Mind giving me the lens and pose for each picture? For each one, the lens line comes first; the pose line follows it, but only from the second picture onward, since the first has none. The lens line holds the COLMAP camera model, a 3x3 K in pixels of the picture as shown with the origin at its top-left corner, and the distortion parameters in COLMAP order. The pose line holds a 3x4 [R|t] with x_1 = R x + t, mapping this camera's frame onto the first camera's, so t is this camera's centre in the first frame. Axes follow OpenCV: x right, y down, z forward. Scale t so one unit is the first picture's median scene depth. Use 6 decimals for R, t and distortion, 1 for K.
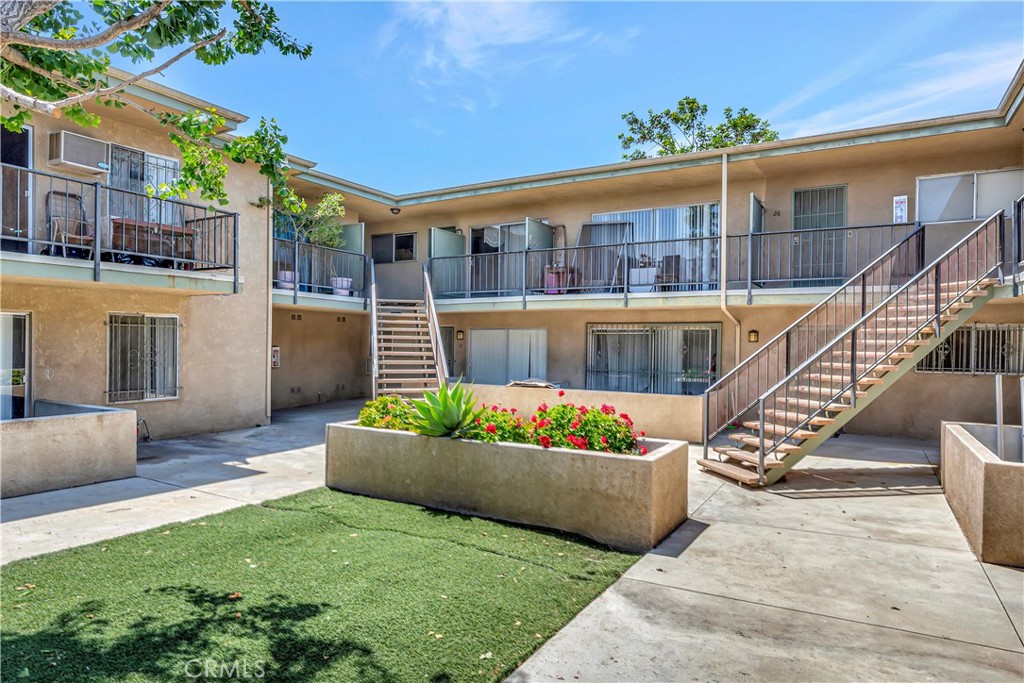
lens RADIAL K [[613.9, 0, 513.6], [0, 613.9, 341.4], [0, 0, 1]] dist [0.002261, 0.000153]
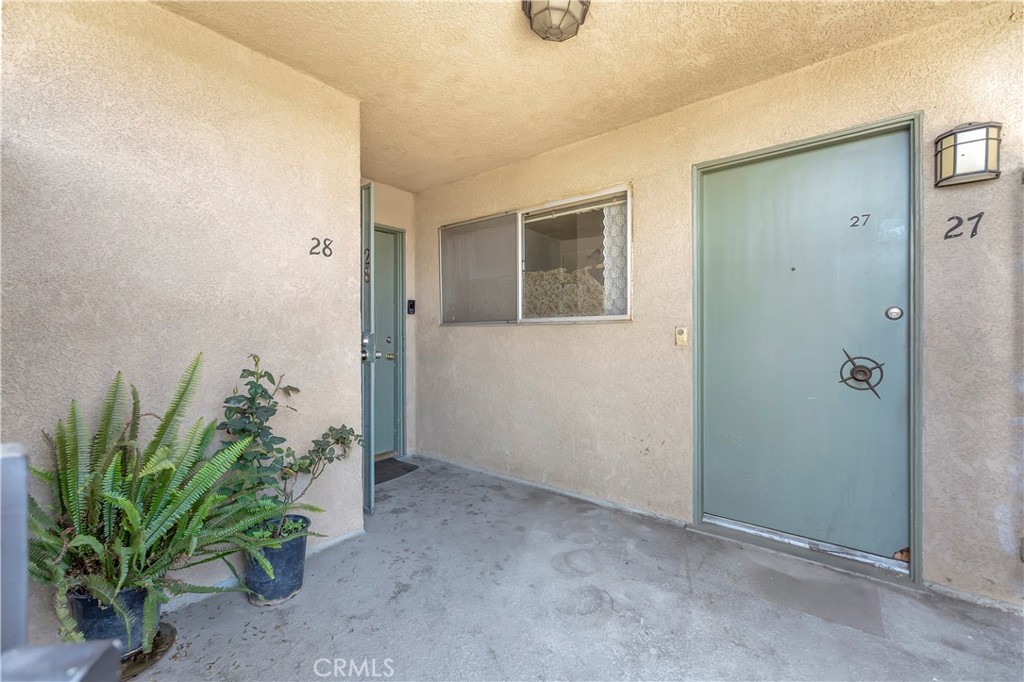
lens RADIAL K [[436.1, 0, 511.3], [0, 436.1, 343.9], [0, 0, 1]] dist [0.000262, 0.000177]
pose [[0.986634, -0.010361, -0.162621, -0.168939], [0.009404, 0.999934, -0.006652, -0.117573], [0.162679, 0.005033, 0.986666, 0.814158]]
